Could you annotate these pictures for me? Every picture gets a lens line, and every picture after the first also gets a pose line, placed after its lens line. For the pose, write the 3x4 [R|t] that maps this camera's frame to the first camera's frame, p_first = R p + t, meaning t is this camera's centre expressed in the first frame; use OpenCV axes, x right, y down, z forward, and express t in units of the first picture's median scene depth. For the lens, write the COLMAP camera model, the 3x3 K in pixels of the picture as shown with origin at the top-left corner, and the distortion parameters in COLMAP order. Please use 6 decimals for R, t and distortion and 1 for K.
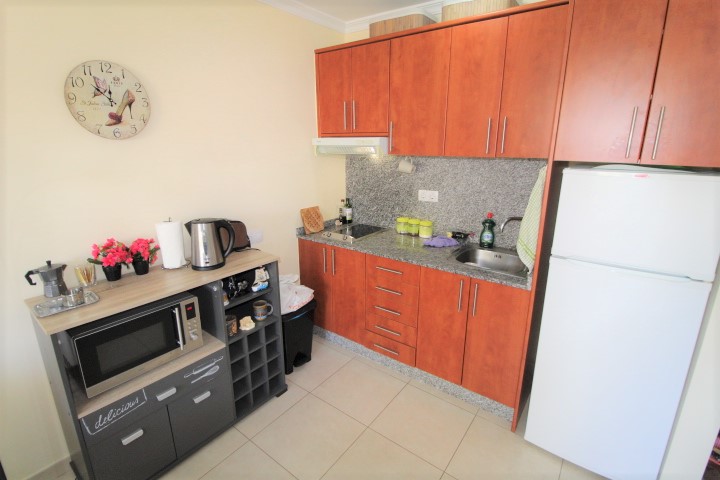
lens RADIAL K [[328.3, 0, 360.7], [0, 328.3, 231.2], [0, 0, 1]] dist [0.001976, -0.014752]
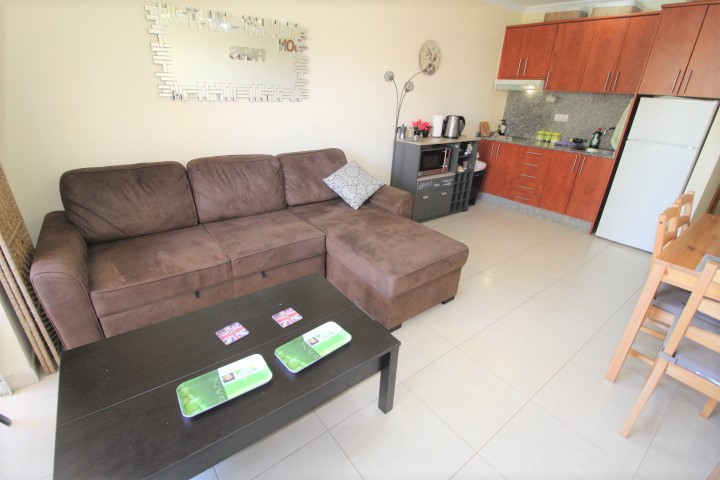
lens RADIAL K [[328.3, 0, 360.7], [0, 328.3, 231.2], [0, 0, 1]] dist [0.001976, -0.014752]
pose [[0.964084, 0.139894, -0.225770, -0.381597], [-0.106331, 0.982243, 0.154572, 0.366839], [0.243385, -0.125014, 0.961840, -1.106720]]
